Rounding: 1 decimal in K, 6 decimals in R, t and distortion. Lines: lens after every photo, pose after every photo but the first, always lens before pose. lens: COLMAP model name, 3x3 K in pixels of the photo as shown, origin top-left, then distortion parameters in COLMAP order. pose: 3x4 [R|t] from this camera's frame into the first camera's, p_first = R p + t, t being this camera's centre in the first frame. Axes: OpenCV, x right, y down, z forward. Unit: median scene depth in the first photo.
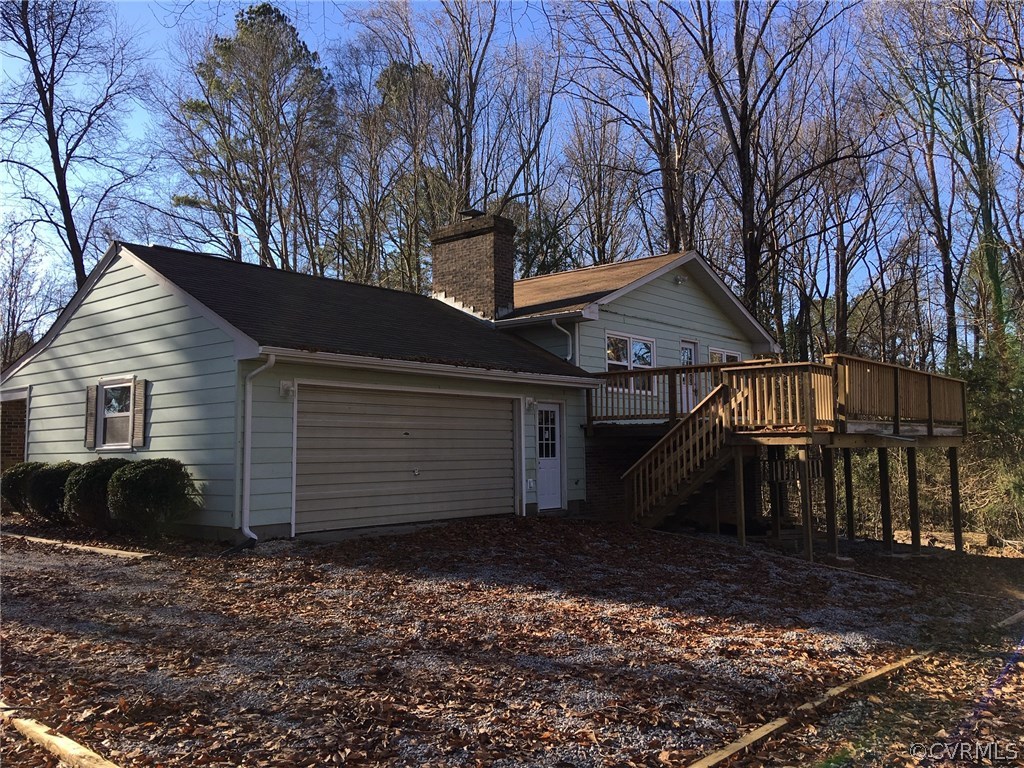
lens RADIAL K [[868.3, 0, 531.4], [0, 868.3, 381.4], [0, 0, 1]] dist [0.117972, -0.114925]
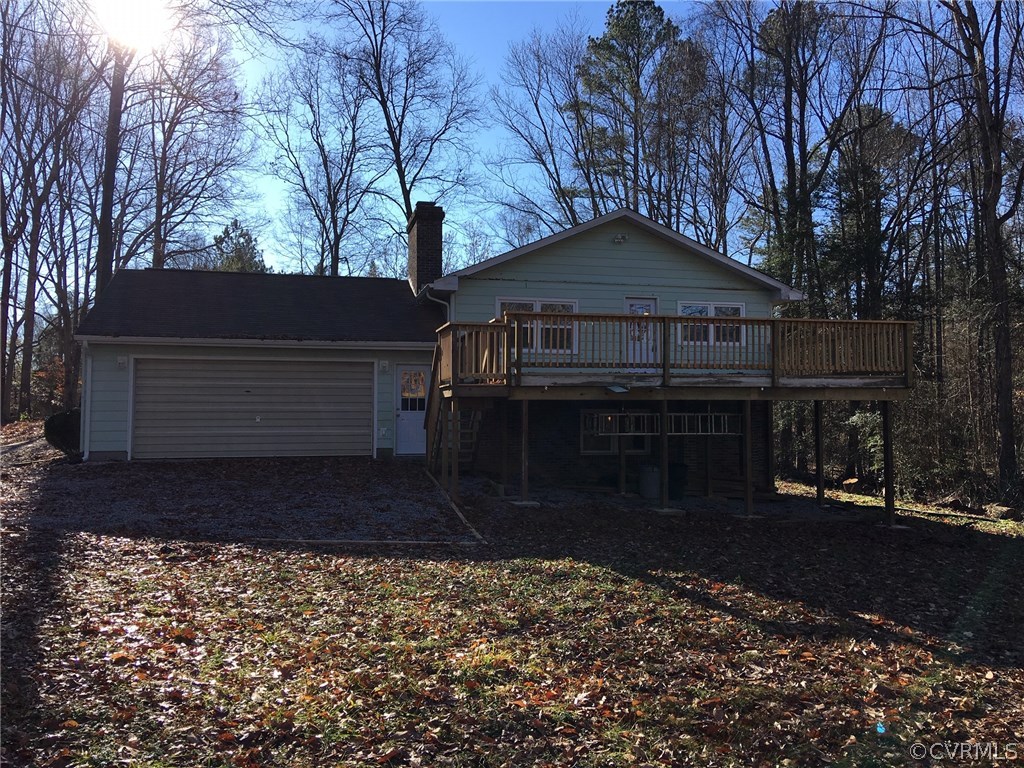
lens RADIAL K [[868.3, 0, 531.4], [0, 868.3, 381.4], [0, 0, 1]] dist [0.117972, -0.114925]
pose [[0.788907, -0.015632, -0.614313, 0.904032], [0.044879, 0.998473, 0.032227, 0.018439], [0.612871, -0.052994, 0.788404, 0.179329]]
